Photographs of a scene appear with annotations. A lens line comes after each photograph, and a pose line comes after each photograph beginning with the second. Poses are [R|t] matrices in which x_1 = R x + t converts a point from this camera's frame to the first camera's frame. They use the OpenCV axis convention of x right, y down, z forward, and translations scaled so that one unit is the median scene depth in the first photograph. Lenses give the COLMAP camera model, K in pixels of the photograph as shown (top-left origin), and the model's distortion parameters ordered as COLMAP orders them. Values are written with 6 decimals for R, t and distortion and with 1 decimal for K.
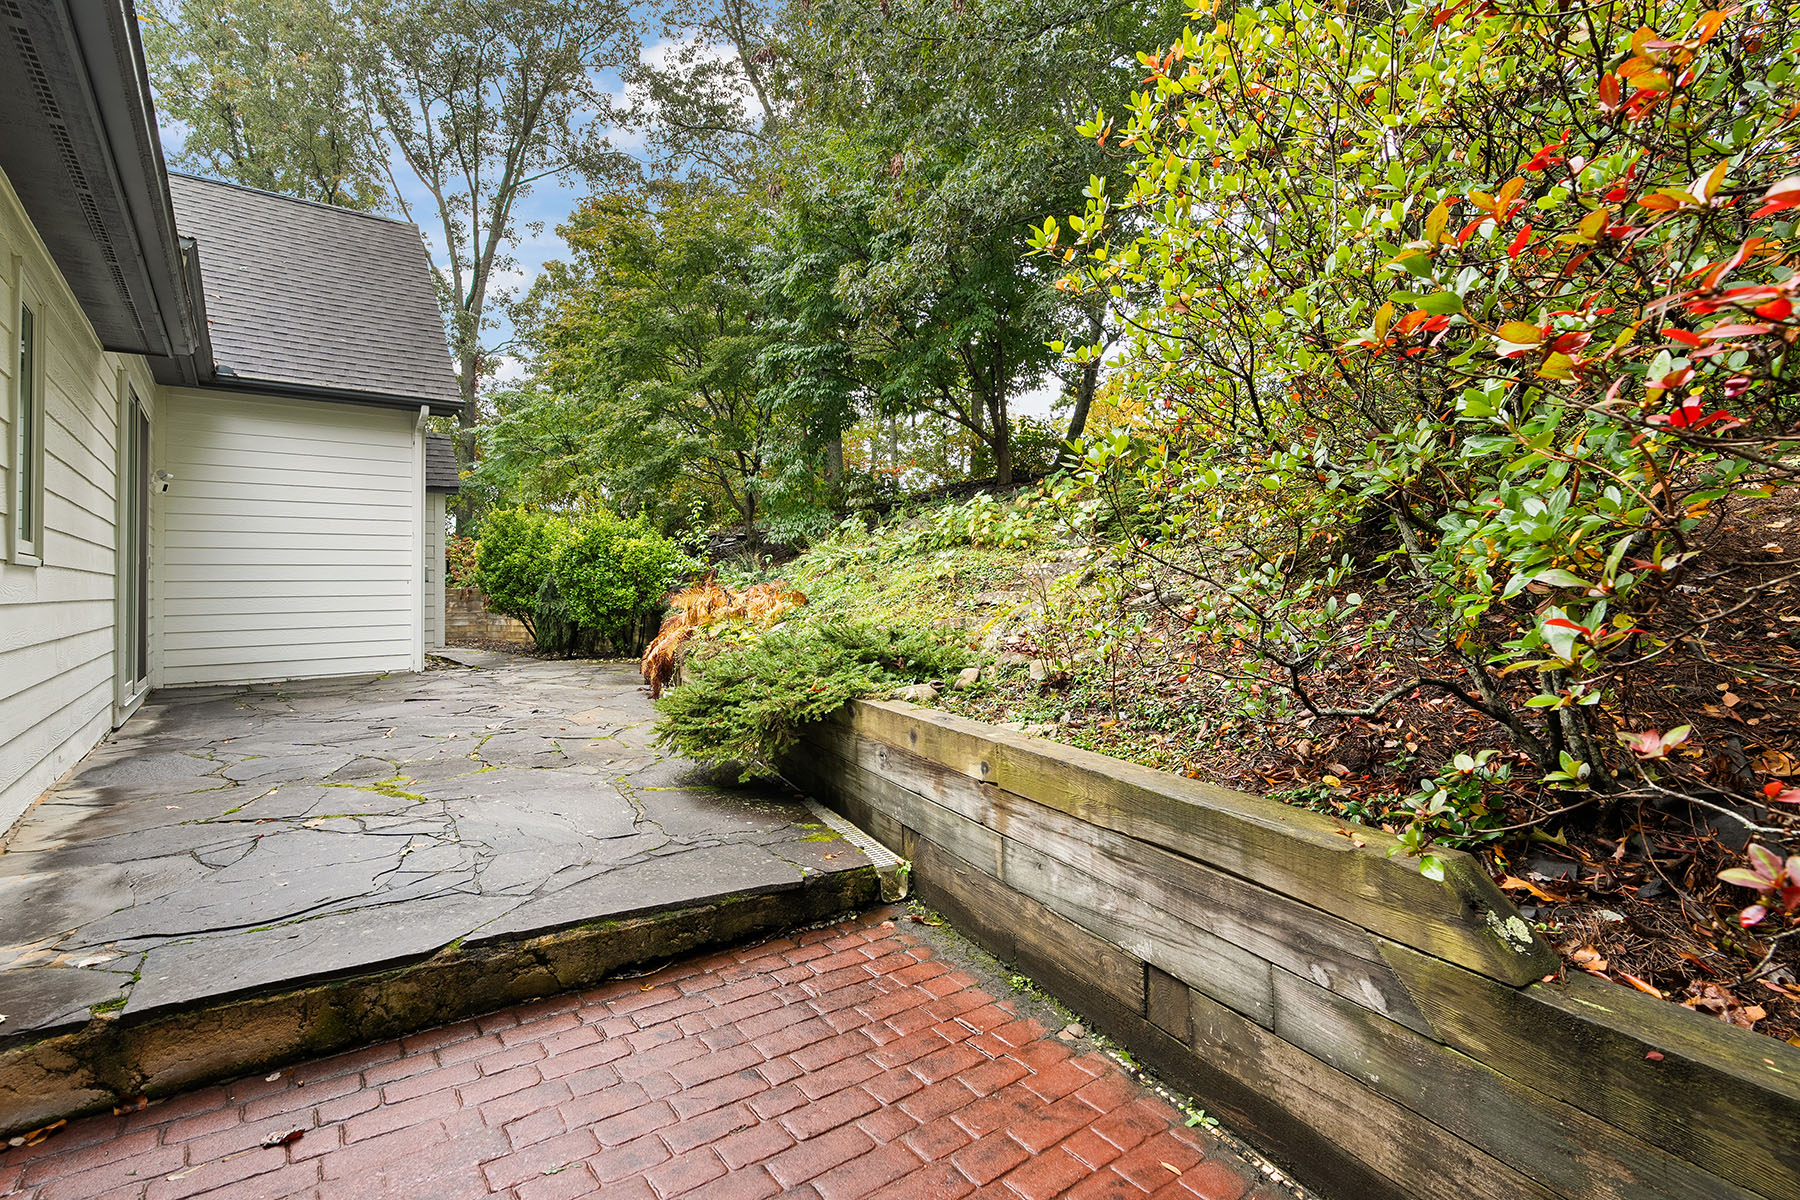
lens RADIAL K [[830.0, 0, 898.9], [0, 830.0, 597.2], [0, 0, 1]] dist [-0.002792, -0.000327]
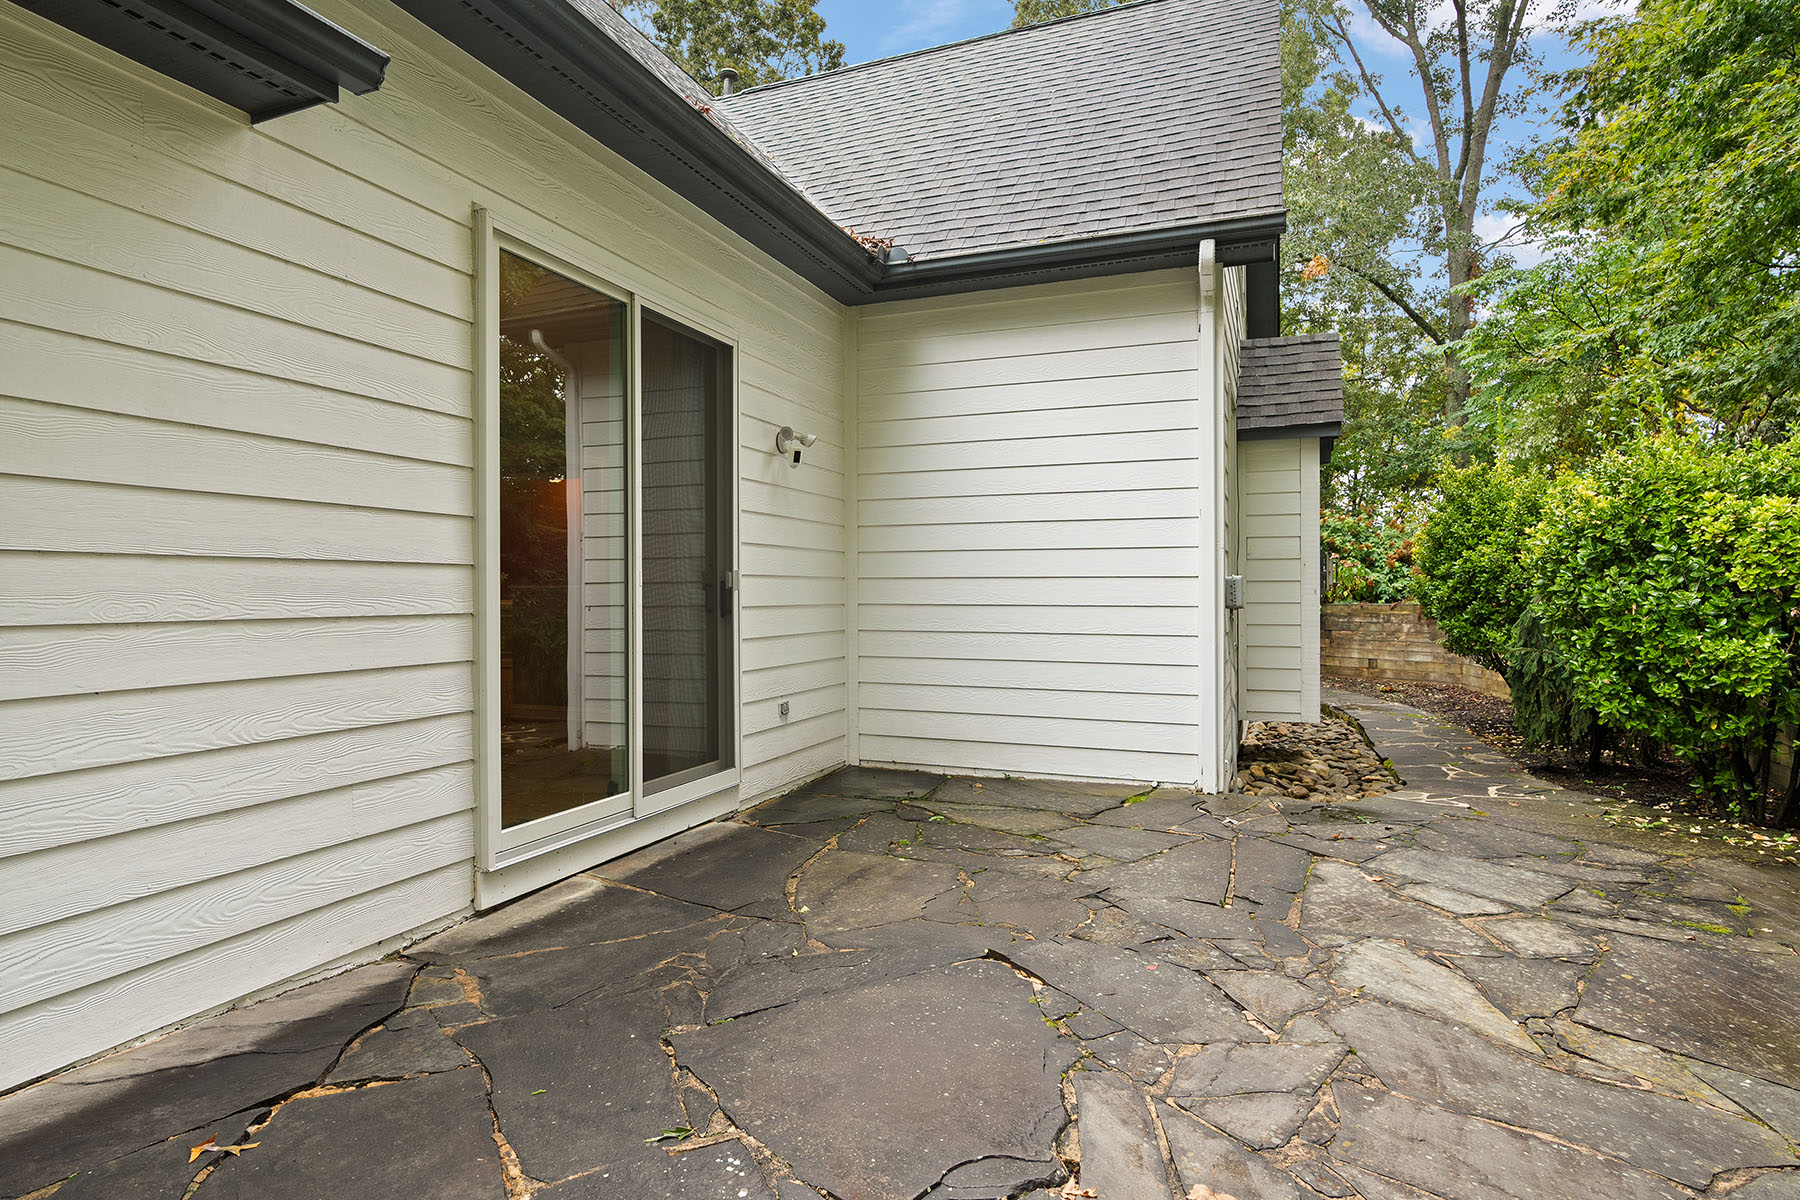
lens RADIAL K [[968.3, 0, 896.4], [0, 968.3, 567.2], [0, 0, 1]] dist [0.000594, 0.000624]
pose [[0.505513, -0.008776, -0.862774, -0.151347], [-0.019308, 0.999583, -0.021481, -0.023836], [0.862603, 0.027518, 0.505133, 0.466289]]
